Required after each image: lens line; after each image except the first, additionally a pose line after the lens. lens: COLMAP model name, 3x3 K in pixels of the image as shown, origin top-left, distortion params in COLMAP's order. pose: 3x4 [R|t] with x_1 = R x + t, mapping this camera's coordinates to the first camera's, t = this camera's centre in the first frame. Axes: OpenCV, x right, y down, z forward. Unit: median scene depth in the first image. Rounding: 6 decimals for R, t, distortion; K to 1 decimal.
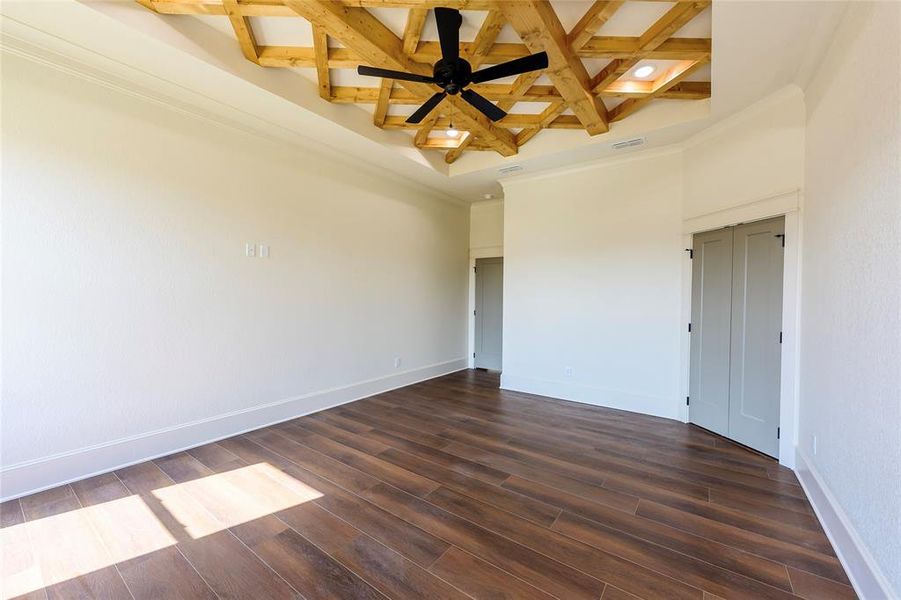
lens RADIAL K [[369.0, 0, 446.7], [0, 369.0, 299.8], [0, 0, 1]] dist [0.000808, -0.000158]
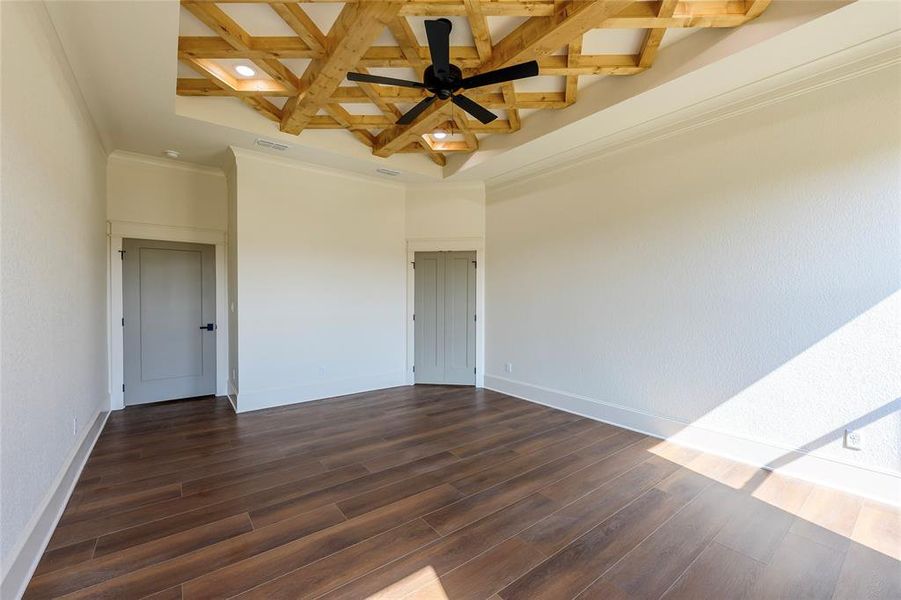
lens RADIAL K [[369.0, 0, 443.4], [0, 369.0, 300.0], [0, 0, 1]] dist [0.000808, -0.000158]
pose [[0.272222, -0.016449, 0.962094, -0.757000], [0.010444, 0.999845, 0.014139, -0.012105], [-0.962178, 0.006200, 0.272351, 0.562896]]
